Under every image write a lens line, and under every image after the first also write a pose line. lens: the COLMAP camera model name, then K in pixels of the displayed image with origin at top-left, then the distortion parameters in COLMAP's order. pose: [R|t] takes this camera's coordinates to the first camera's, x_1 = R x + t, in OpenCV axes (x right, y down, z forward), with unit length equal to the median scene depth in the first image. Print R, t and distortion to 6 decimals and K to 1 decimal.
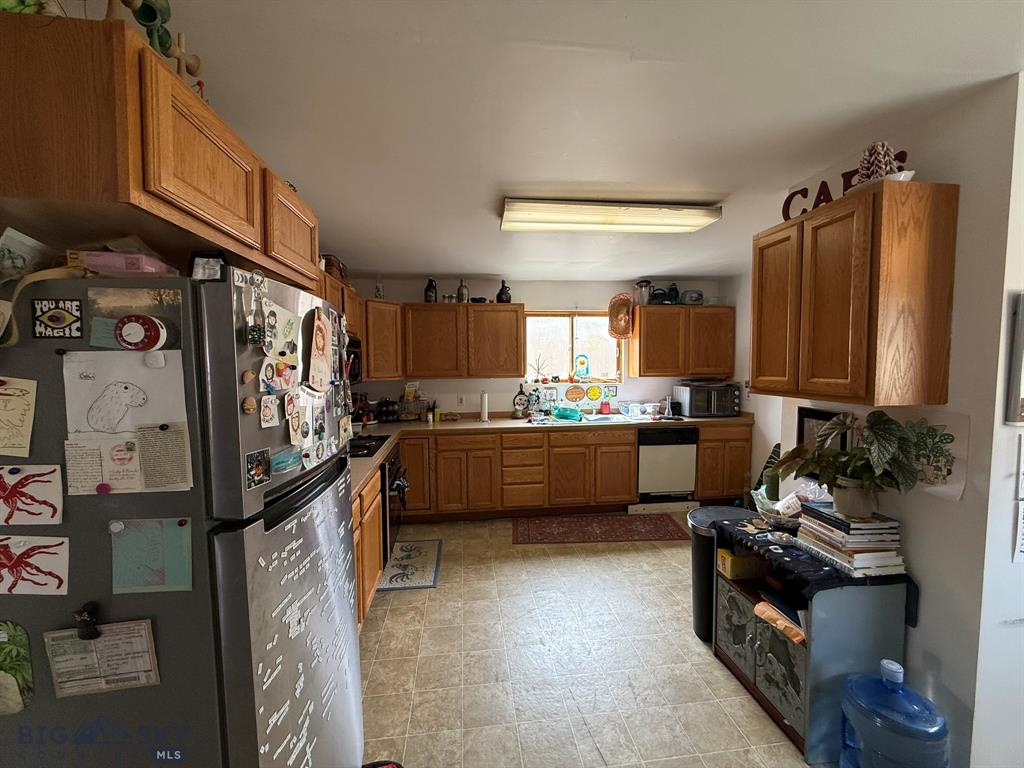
lens RADIAL K [[409.1, 0, 512.0], [0, 409.1, 384.0], [0, 0, 1]] dist [-0.000939, 0.000256]
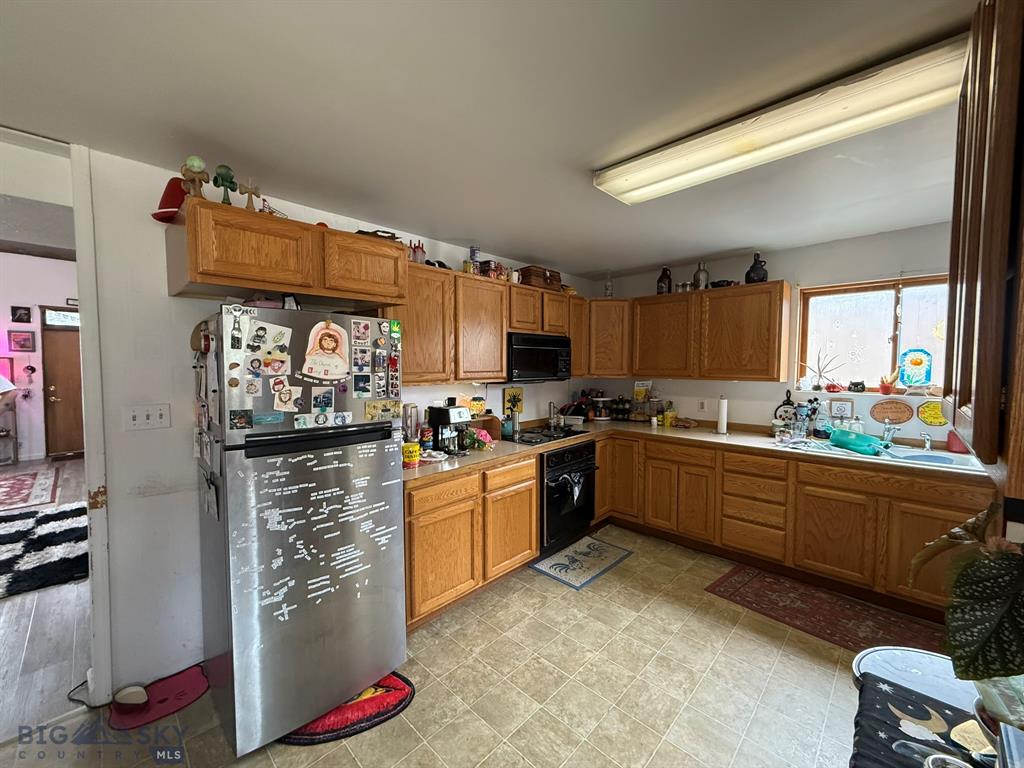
lens RADIAL K [[409.1, 0, 512.0], [0, 409.1, 384.0], [0, 0, 1]] dist [-0.000939, 0.000256]
pose [[0.626527, 0.047726, -0.777937, 0.325427], [-0.045488, 0.998661, 0.024632, -0.008185], [0.778071, 0.019954, 0.627859, 0.182610]]
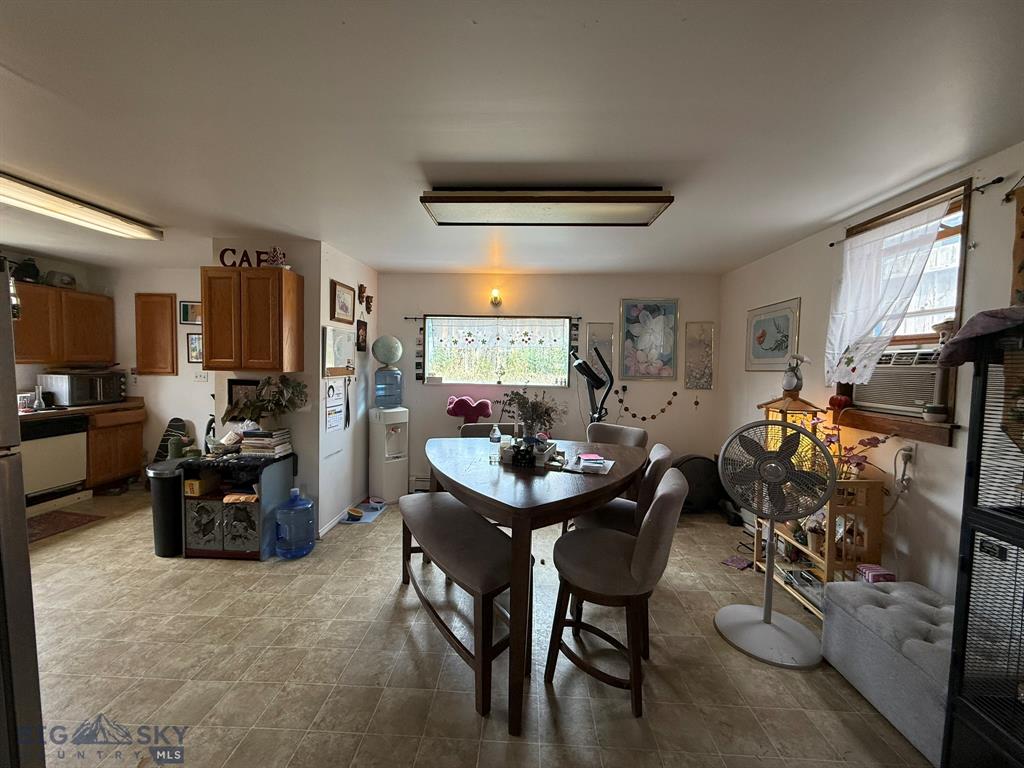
lens RADIAL K [[409.1, 0, 512.0], [0, 409.1, 384.0], [0, 0, 1]] dist [-0.000939, 0.000256]
pose [[0.159196, -0.042448, 0.986334, -0.399458], [0.029449, 0.998835, 0.038233, 0.026607], [-0.986808, 0.022960, 0.160260, -0.201849]]
